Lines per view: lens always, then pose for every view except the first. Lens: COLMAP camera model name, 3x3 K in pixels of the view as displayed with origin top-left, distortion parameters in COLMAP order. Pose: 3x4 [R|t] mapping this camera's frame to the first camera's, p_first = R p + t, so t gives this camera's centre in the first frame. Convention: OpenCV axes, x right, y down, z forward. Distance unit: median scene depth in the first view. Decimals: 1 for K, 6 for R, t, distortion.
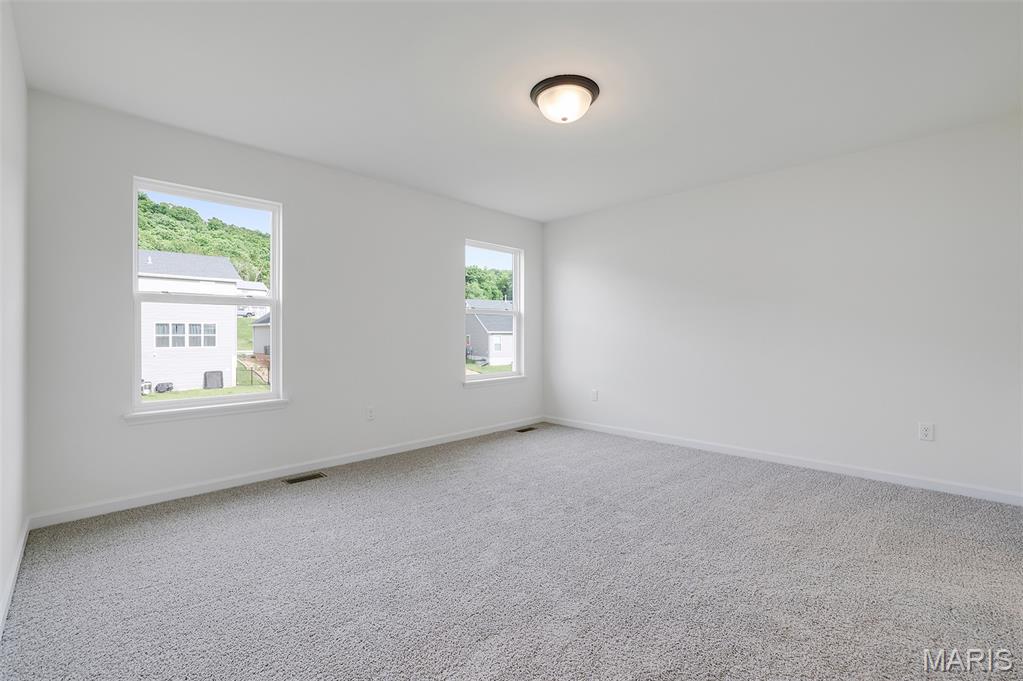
lens RADIAL K [[448.1, 0, 505.6], [0, 448.1, 340.7], [0, 0, 1]] dist [-0.043035, 0.013274]
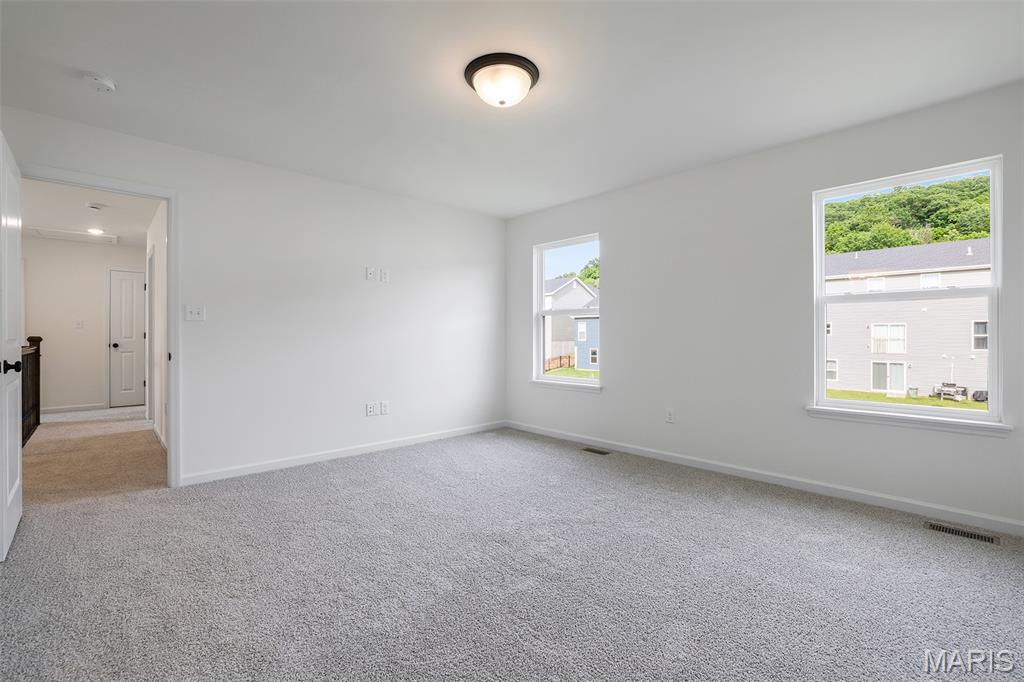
lens RADIAL K [[448.6, 0, 513.4], [0, 448.6, 335.1], [0, 0, 1]] dist [-0.043035, 0.013274]
pose [[-0.023805, 0.000382, -0.999717, 0.209579], [-0.013071, 0.999914, 0.000694, -0.003269], [0.999631, 0.013084, -0.023798, 0.209135]]
